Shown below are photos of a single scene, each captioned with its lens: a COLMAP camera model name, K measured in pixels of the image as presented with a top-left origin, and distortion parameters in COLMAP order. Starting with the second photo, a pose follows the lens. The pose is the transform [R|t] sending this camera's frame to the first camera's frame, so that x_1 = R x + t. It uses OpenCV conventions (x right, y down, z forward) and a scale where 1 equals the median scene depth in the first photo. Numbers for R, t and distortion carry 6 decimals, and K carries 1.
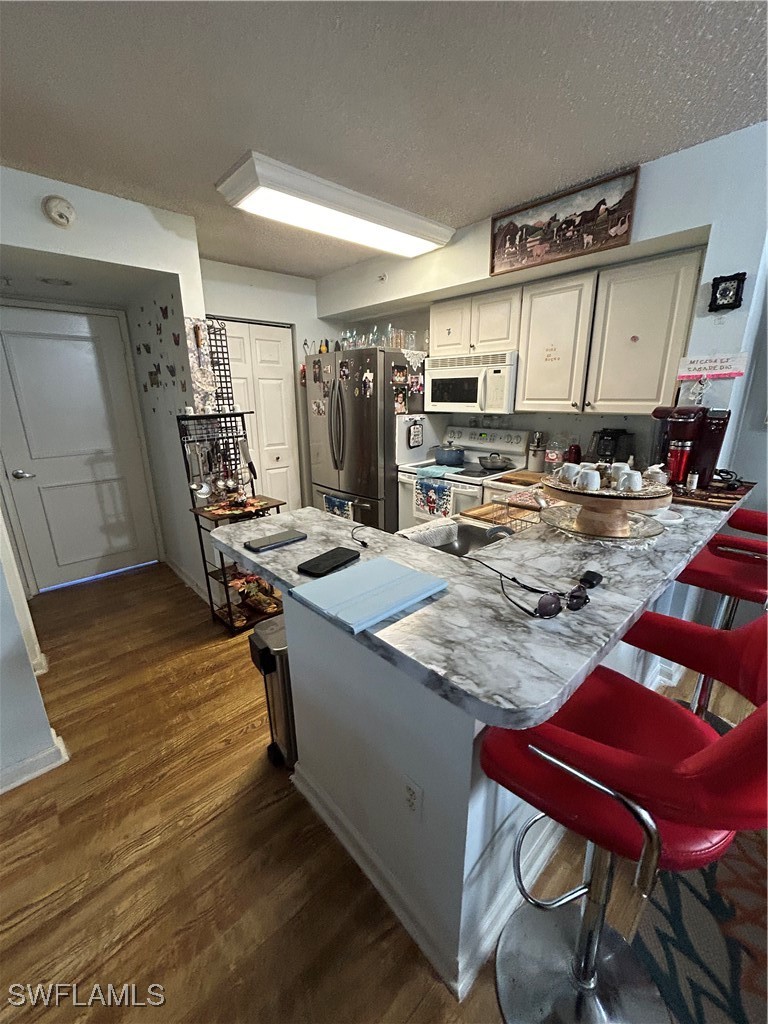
lens RADIAL K [[411.8, 0, 381.0], [0, 411.8, 510.2], [0, 0, 1]] dist [-0.001269, 0.000648]
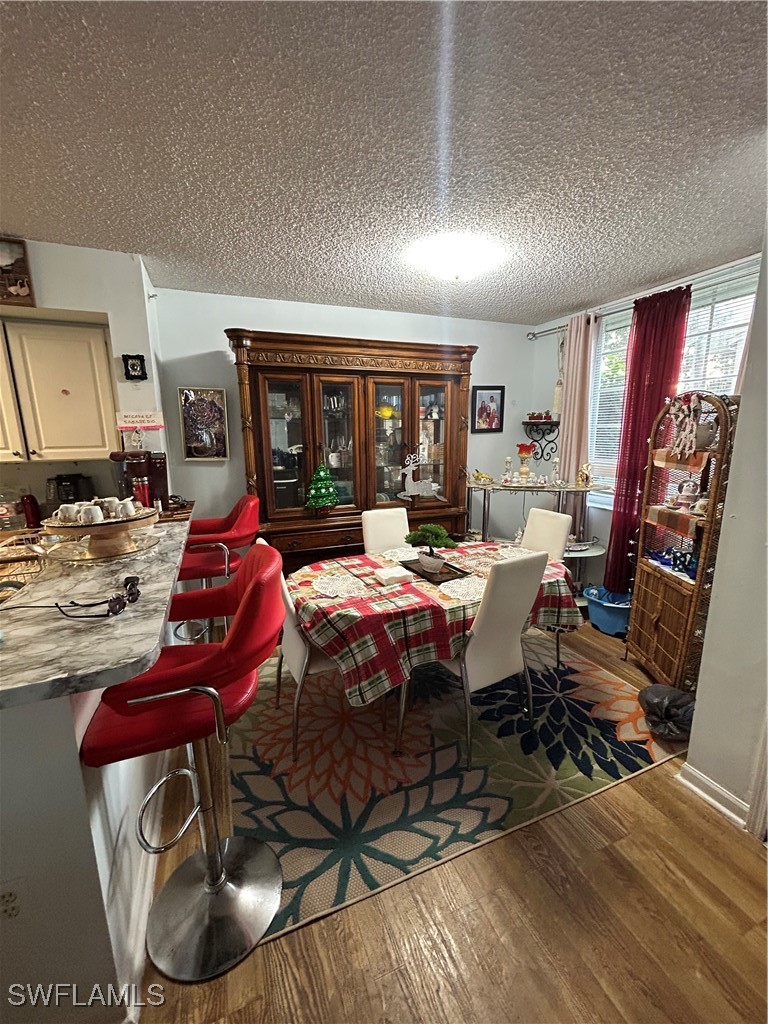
lens RADIAL K [[411.8, 0, 386.8], [0, 411.8, 512.2], [0, 0, 1]] dist [-0.001269, 0.000648]
pose [[0.342882, -0.175238, 0.922889, -0.179250], [0.267028, 0.960100, 0.083095, 0.029877], [-0.900626, 0.217946, 0.375994, -0.126523]]
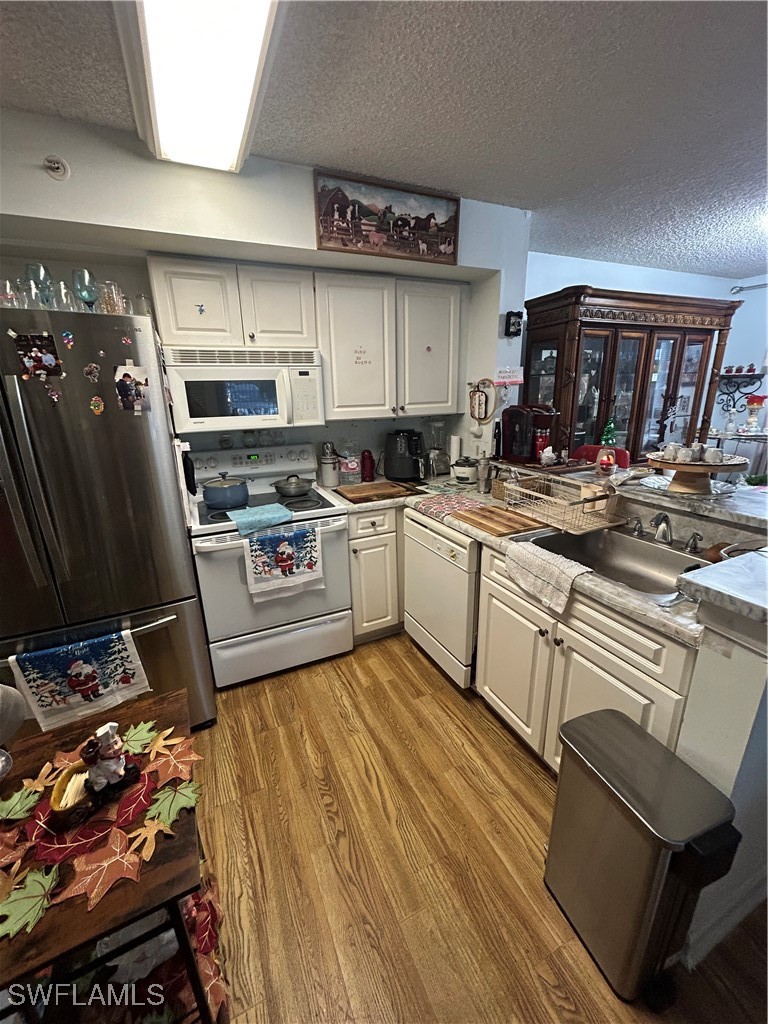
lens RADIAL K [[411.8, 0, 380.0], [0, 411.8, 511.9], [0, 0, 1]] dist [-0.001269, 0.000648]
pose [[0.305678, -0.267976, 0.913646, -0.696082], [0.283835, 0.941594, 0.181211, -0.277857], [-0.908845, 0.203933, 0.363886, 0.937565]]
